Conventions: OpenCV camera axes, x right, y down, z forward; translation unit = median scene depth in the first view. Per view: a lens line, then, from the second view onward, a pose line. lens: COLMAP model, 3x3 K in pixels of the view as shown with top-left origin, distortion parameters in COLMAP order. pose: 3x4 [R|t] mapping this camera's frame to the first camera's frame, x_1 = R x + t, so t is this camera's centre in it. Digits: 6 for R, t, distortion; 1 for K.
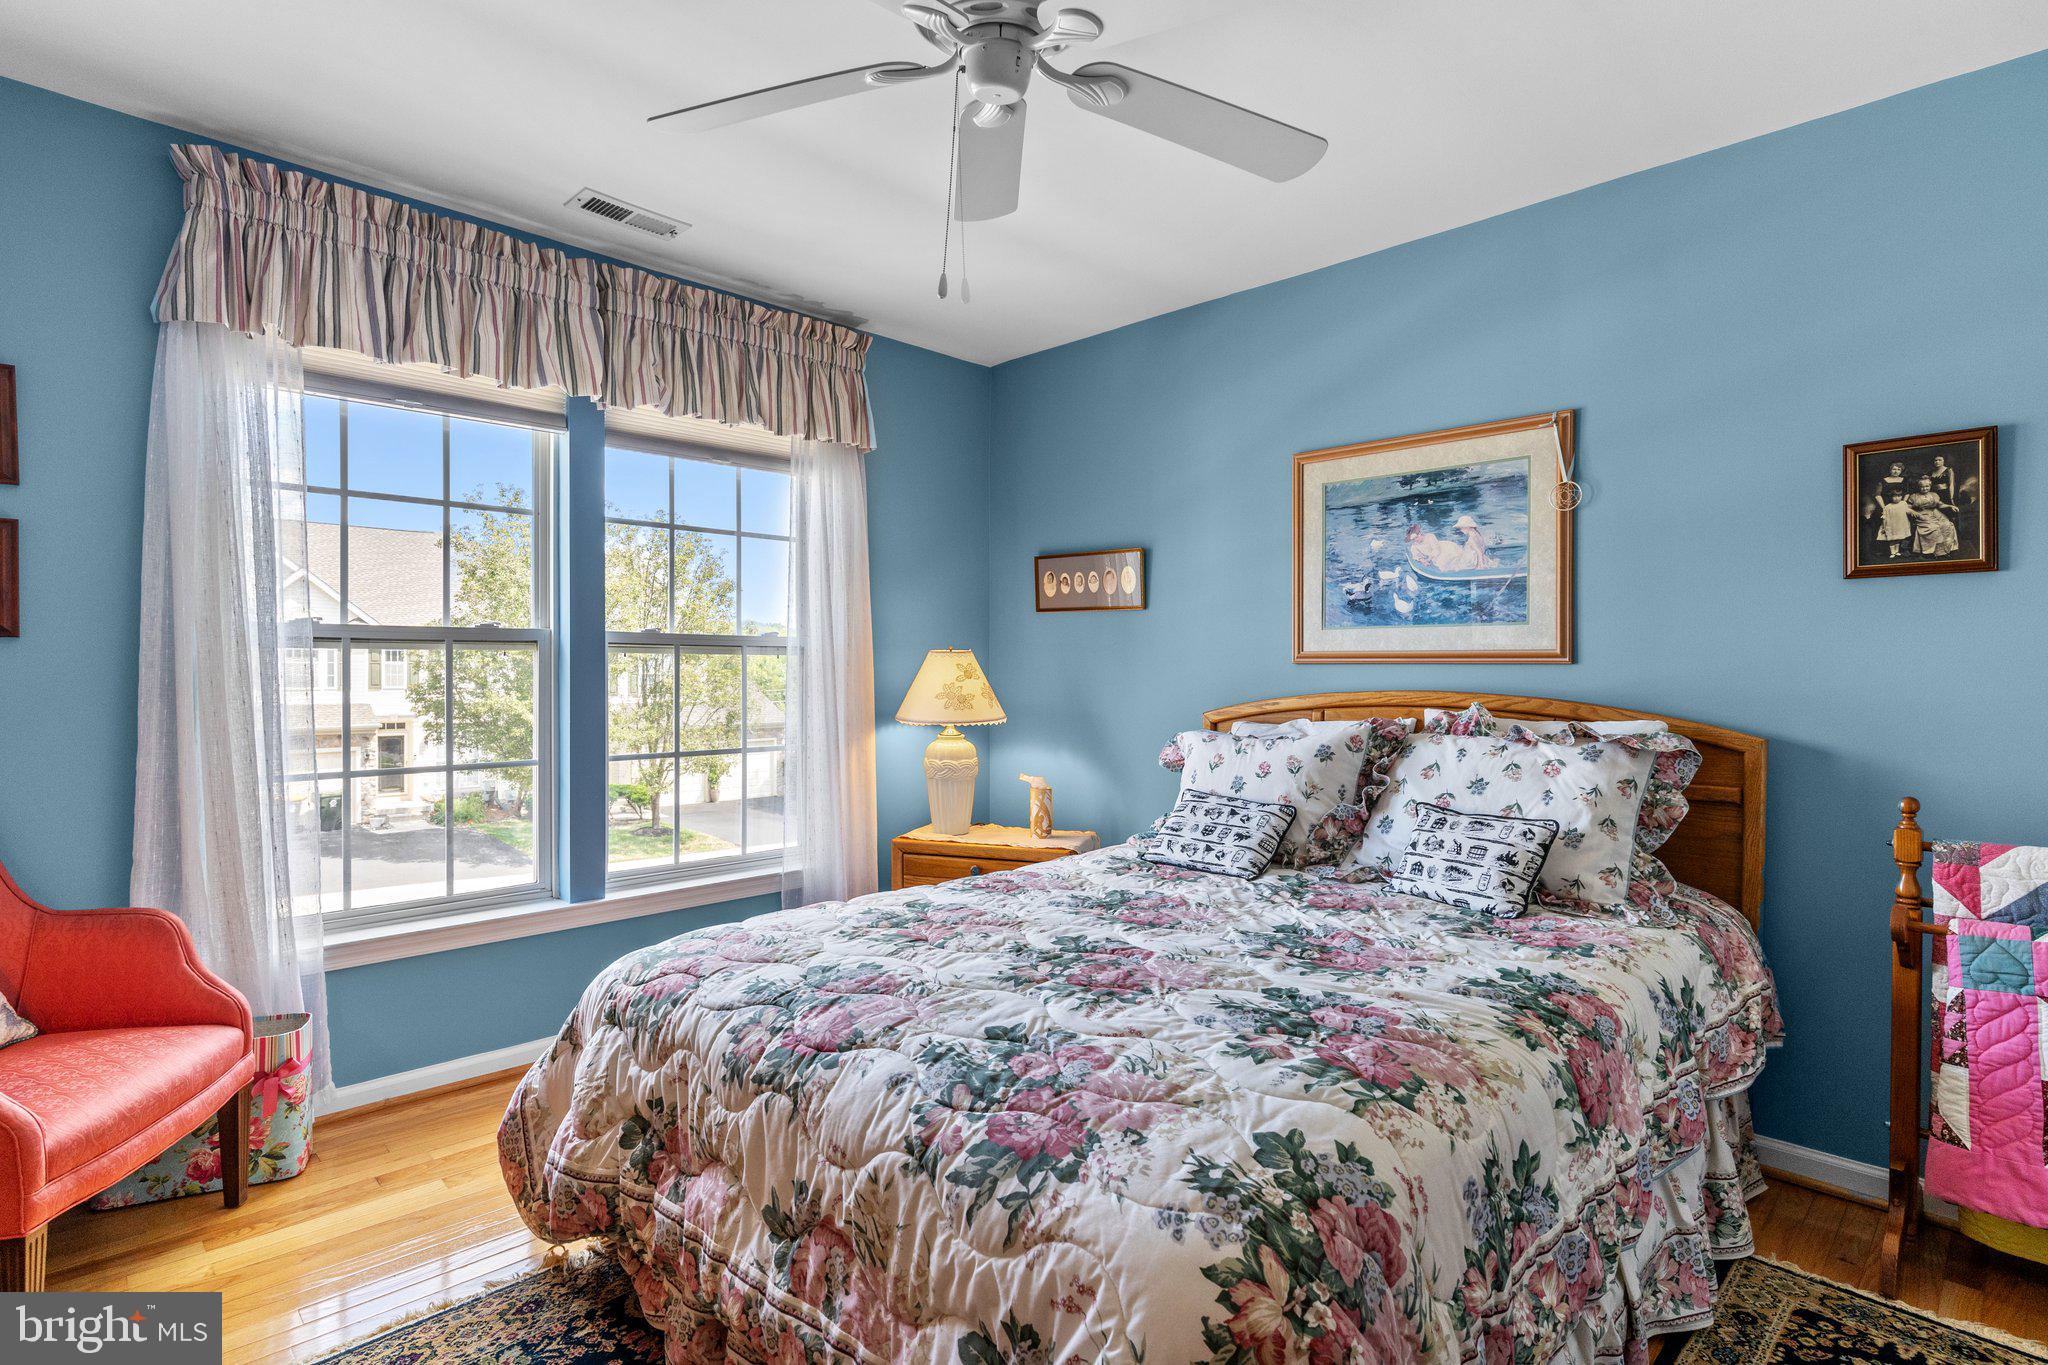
lens RADIAL K [[1018.8, 0, 1031.0], [0, 1018.8, 684.2], [0, 0, 1]] dist [0.003322, 0.000354]
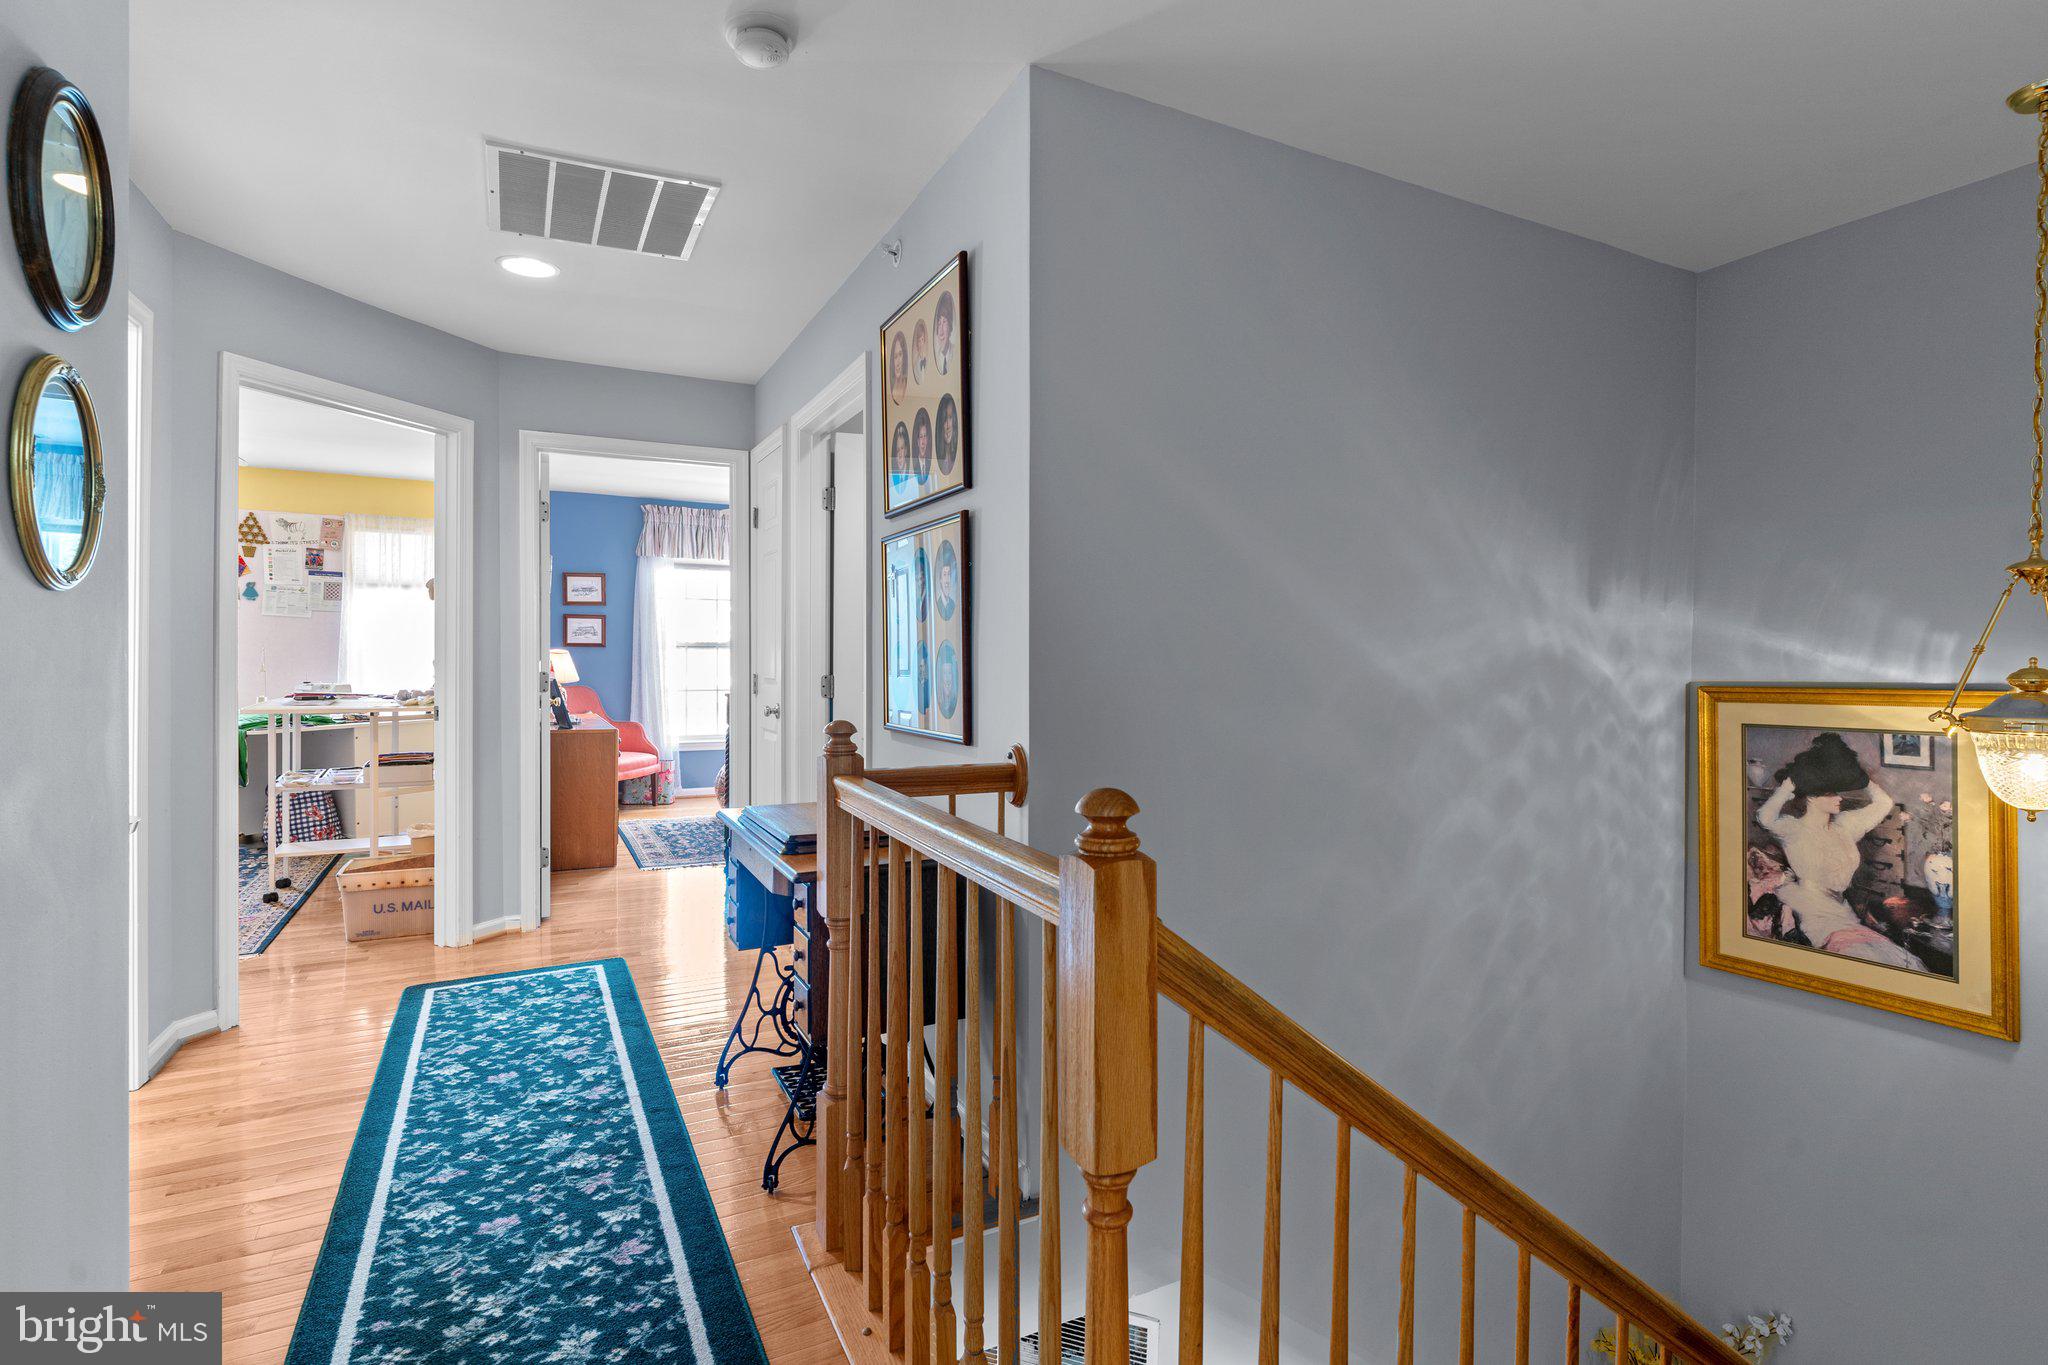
lens RADIAL K [[990.9, 0, 1020.4], [0, 990.9, 672.2], [0, 0, 1]] dist [-0.000435, -0.000024]
pose [[0.952166, 0.001711, -0.305576, 1.368743], [-0.004157, 0.999964, -0.007354, 0.052260], [0.305553, 0.008273, 0.952139, -1.746737]]
